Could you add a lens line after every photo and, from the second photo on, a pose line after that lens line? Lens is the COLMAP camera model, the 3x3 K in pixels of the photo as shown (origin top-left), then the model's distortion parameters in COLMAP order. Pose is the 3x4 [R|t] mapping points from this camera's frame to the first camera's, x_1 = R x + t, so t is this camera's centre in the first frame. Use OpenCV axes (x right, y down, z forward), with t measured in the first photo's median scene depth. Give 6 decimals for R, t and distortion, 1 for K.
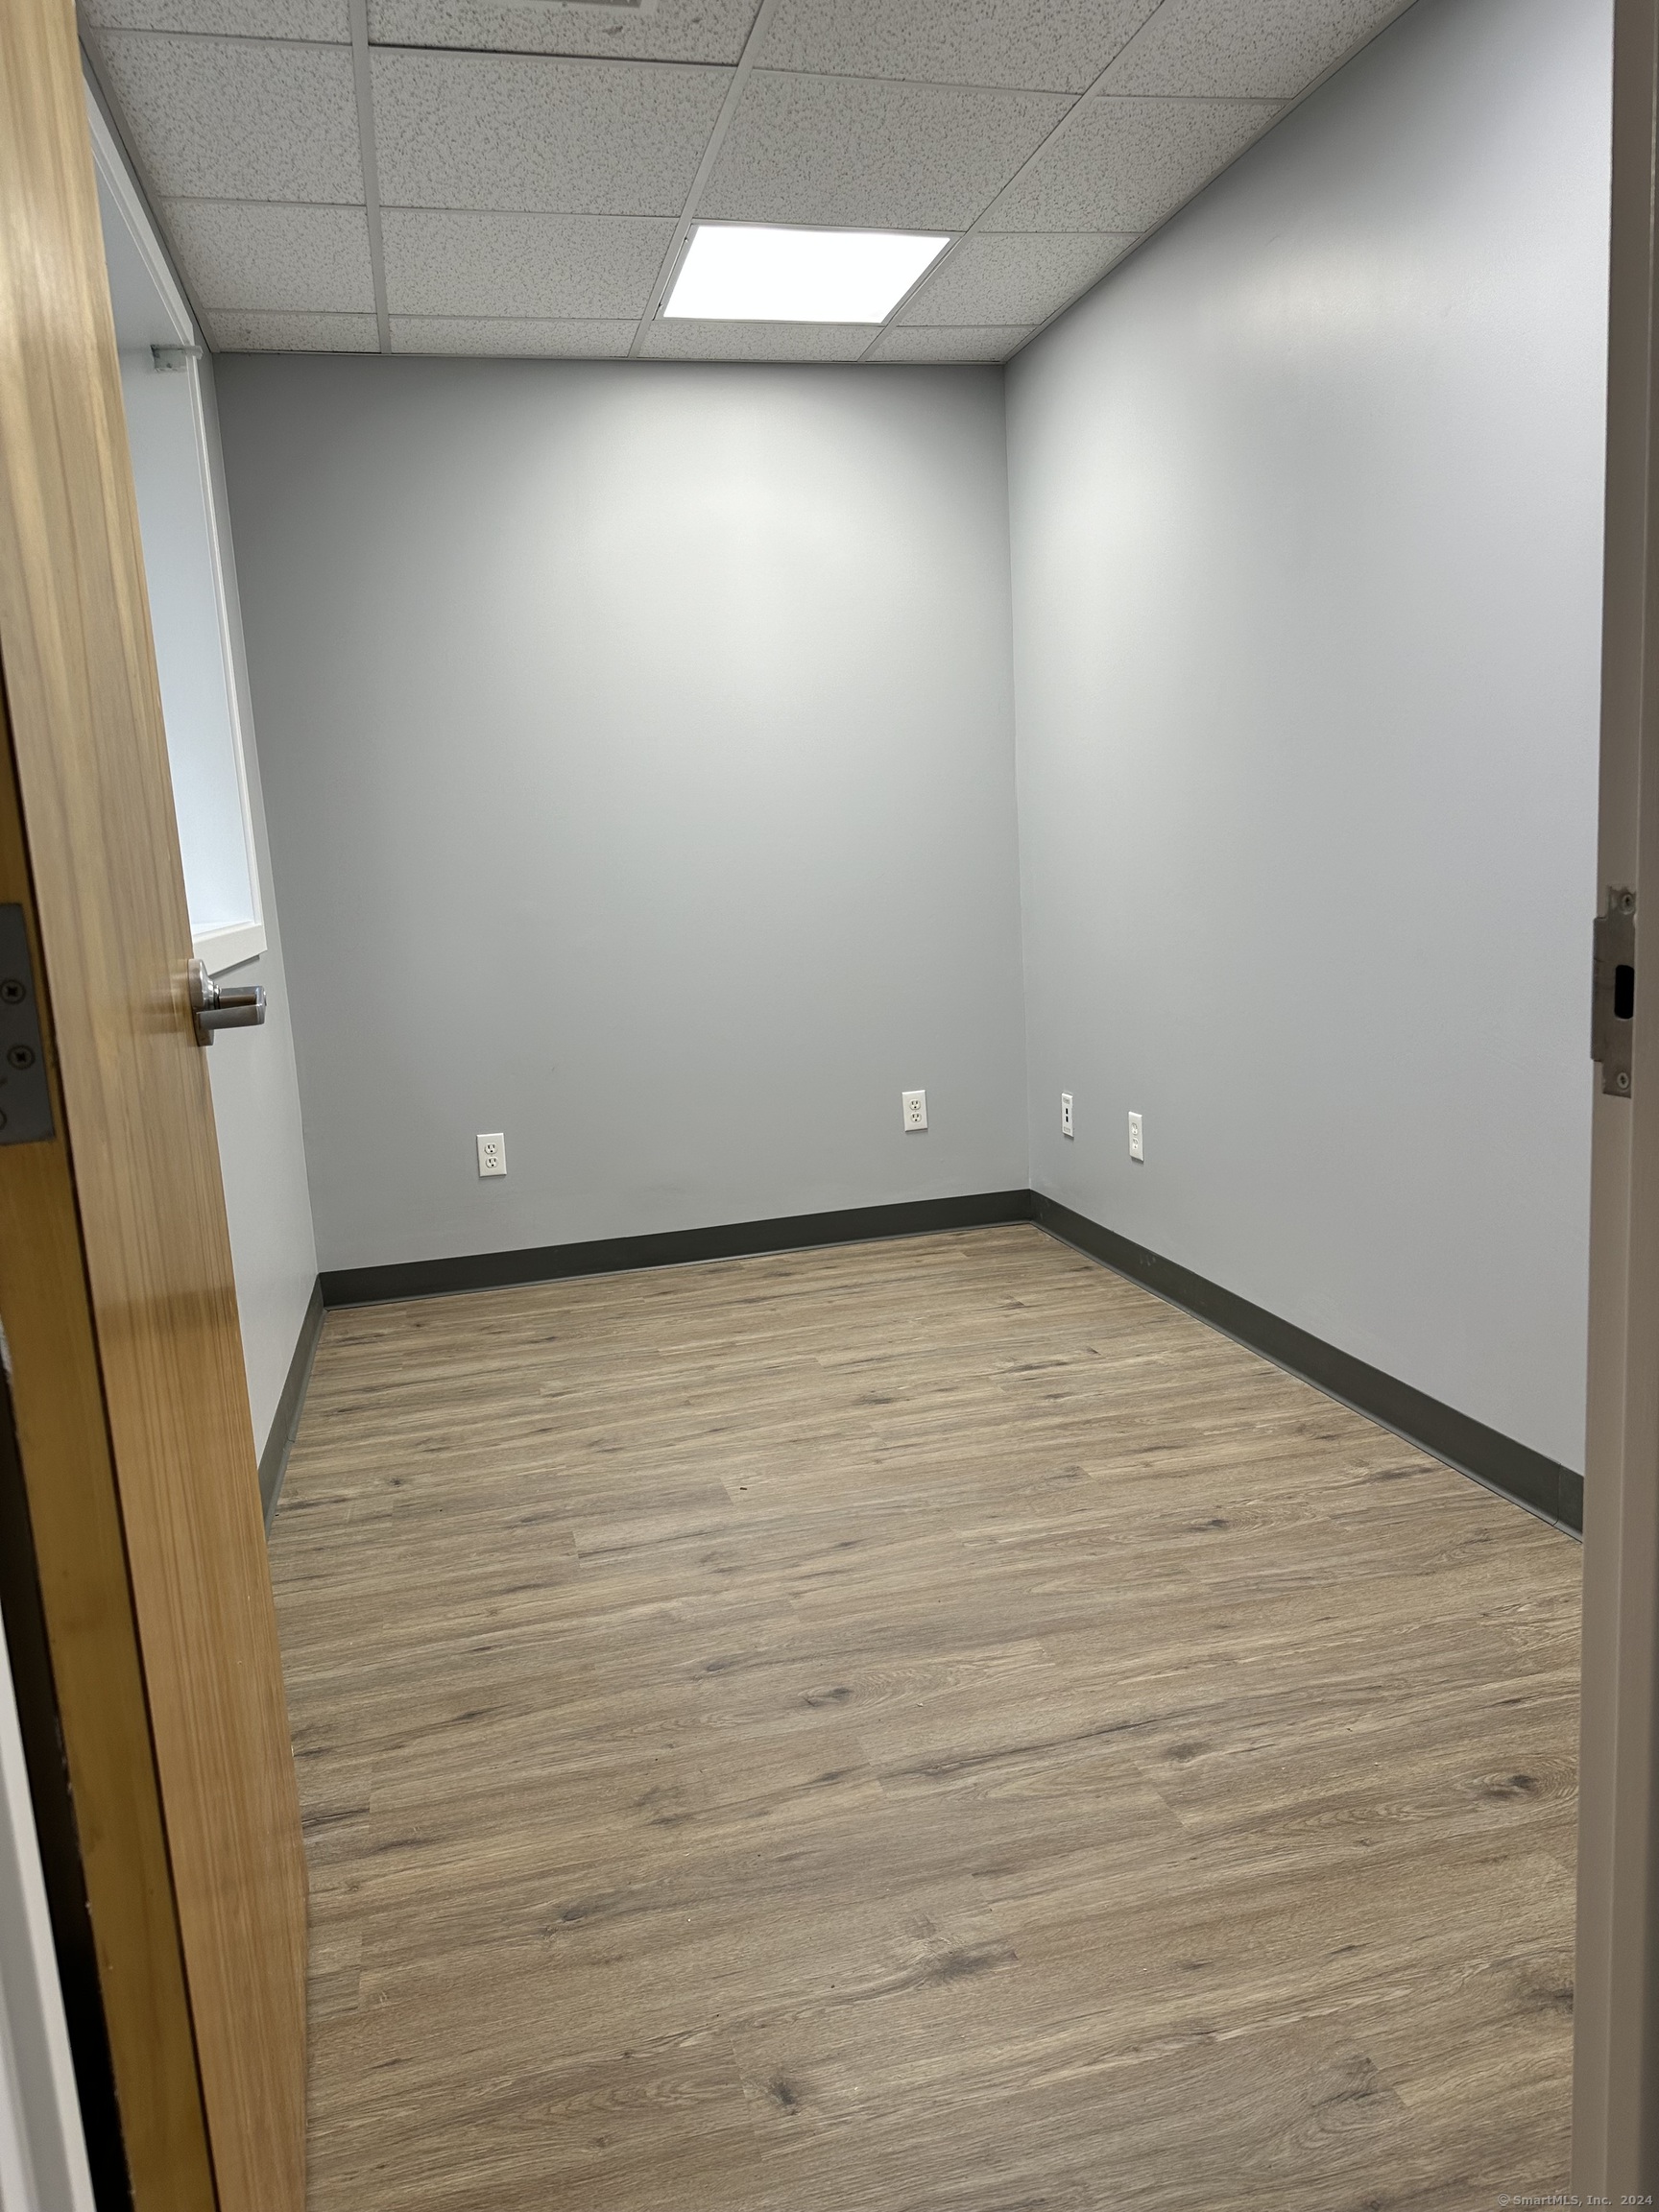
lens RADIAL K [[1546.5, 0, 801.3], [0, 1546.5, 1057.3], [0, 0, 1]] dist [0.057438, -0.067942]
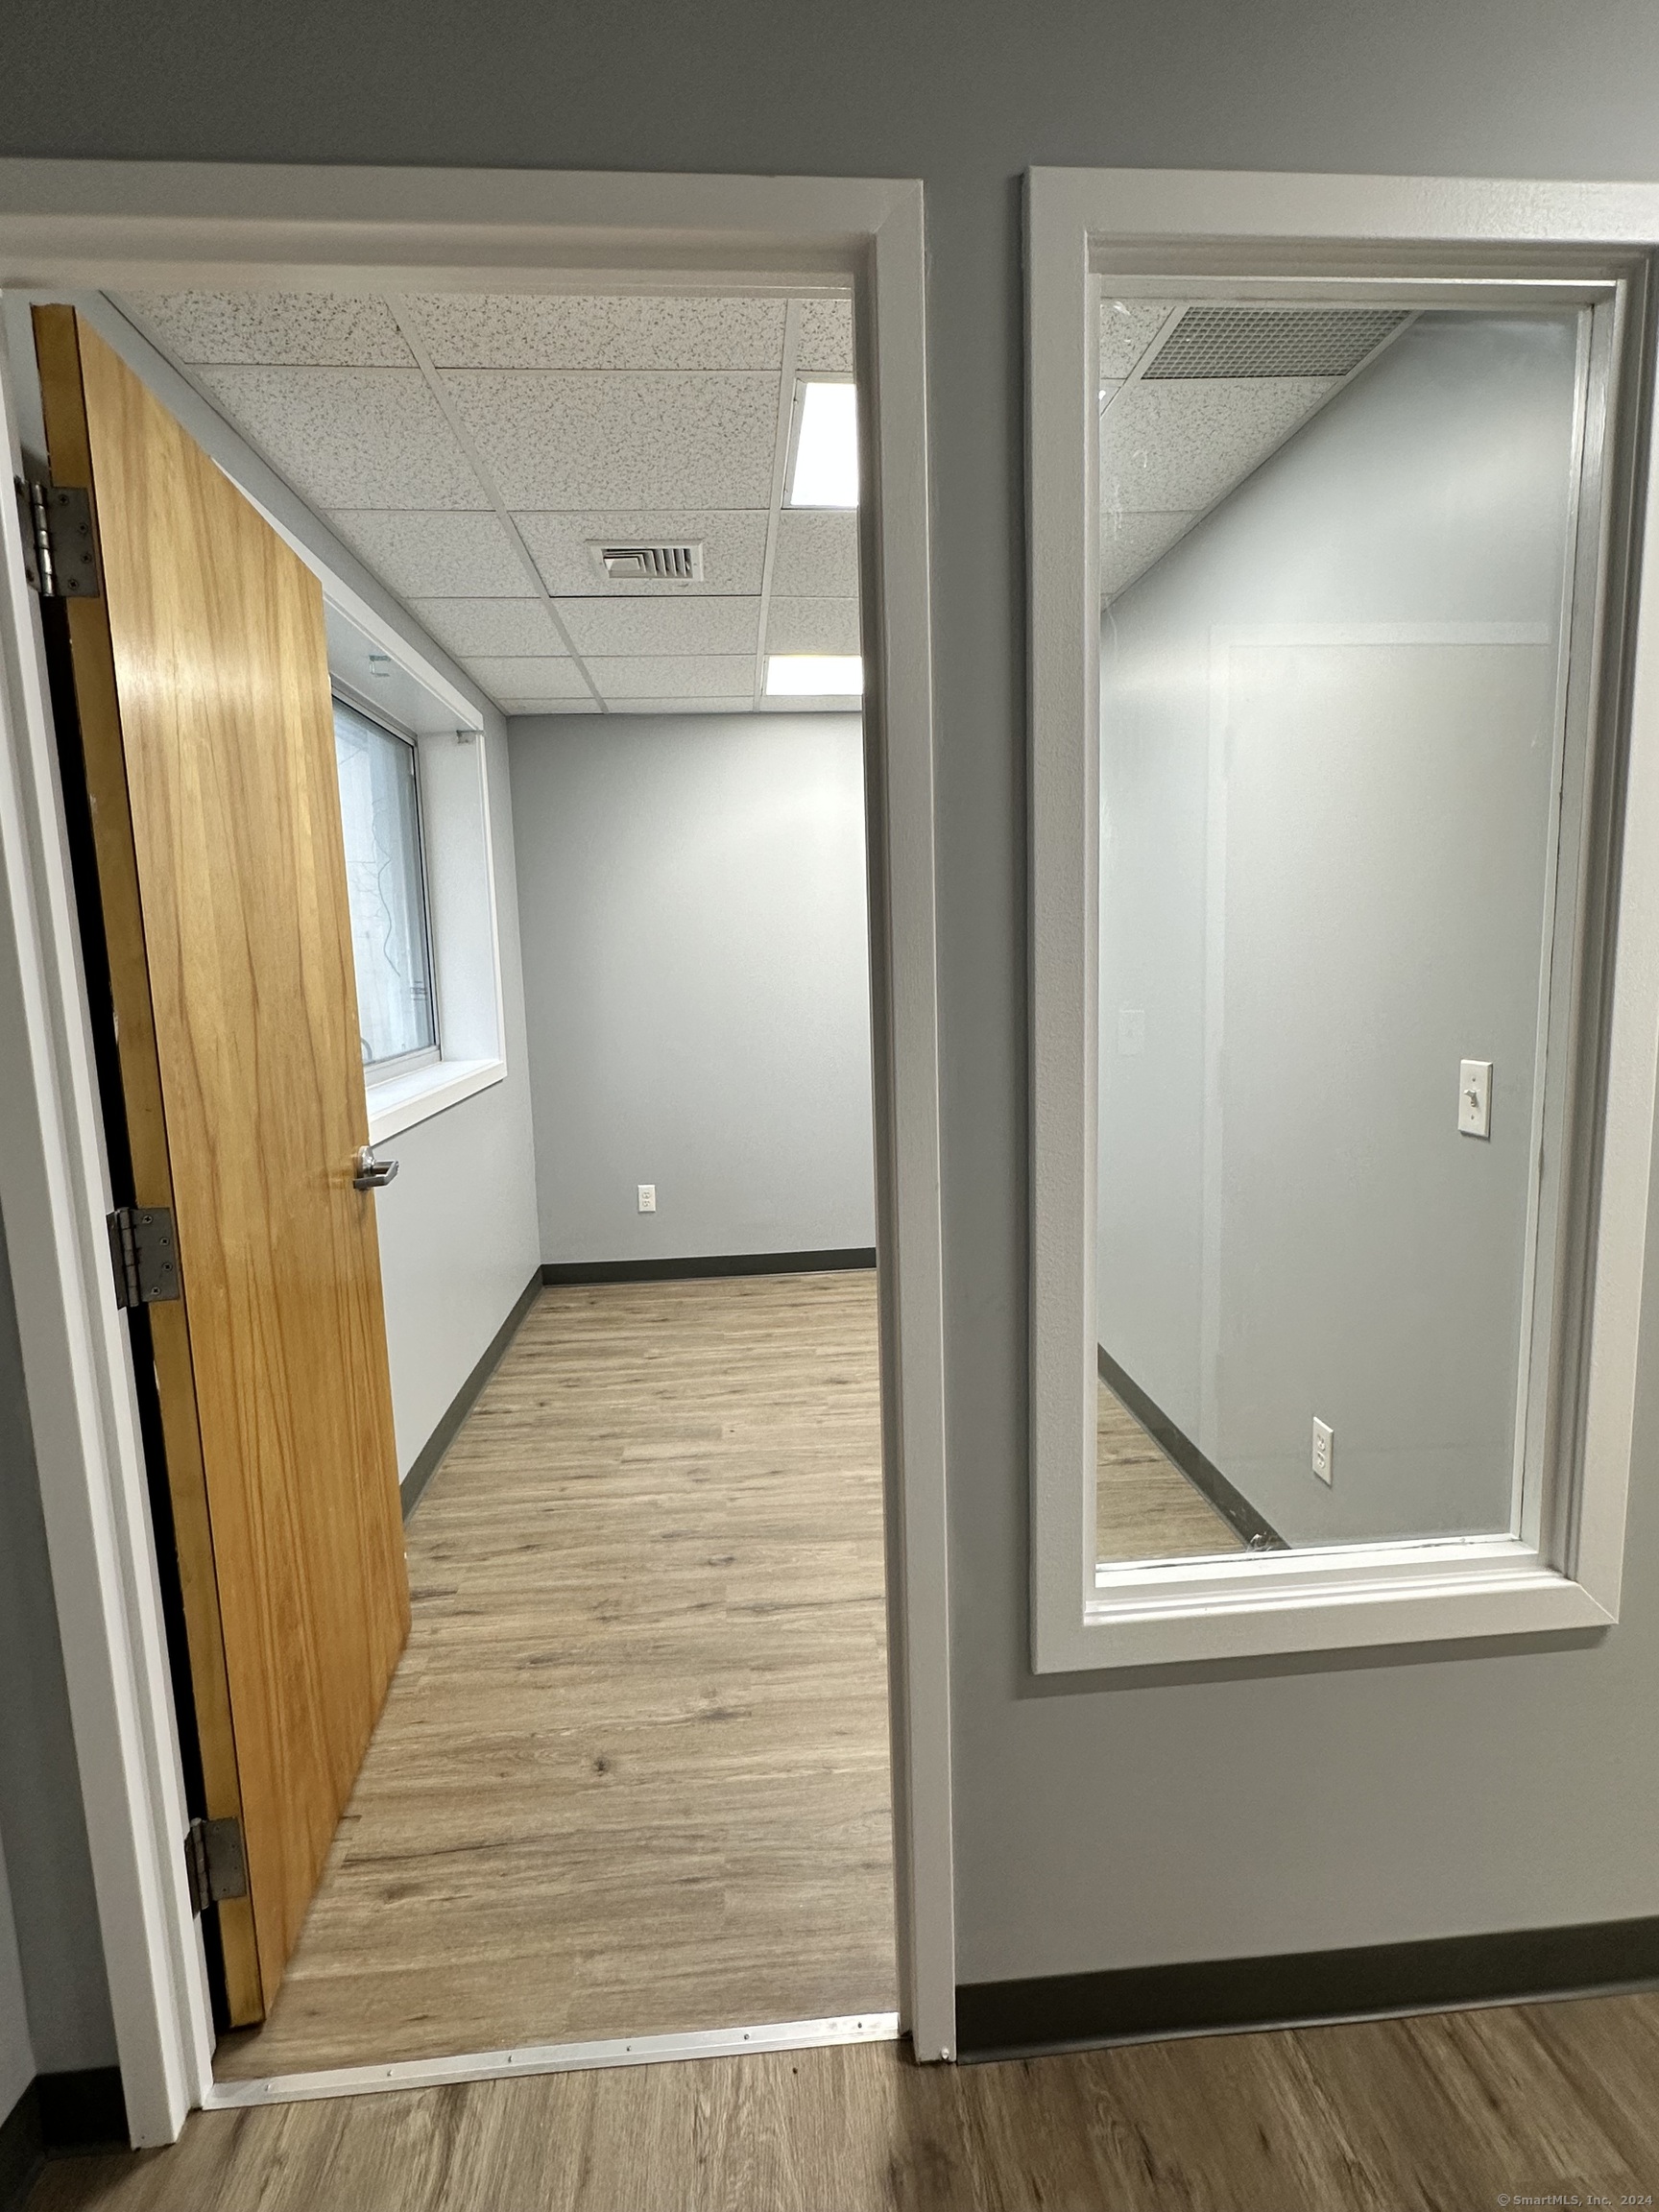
lens RADIAL K [[1116.6, 0, 824.5], [0, 1116.6, 1068.9], [0, 0, 1]] dist [-0.002252, 0.002756]
pose [[0.986614, 0.050845, -0.154941, 0.246725], [-0.053421, 0.998494, -0.012509, -0.107915], [0.154072, 0.020618, 0.987845, -0.187860]]
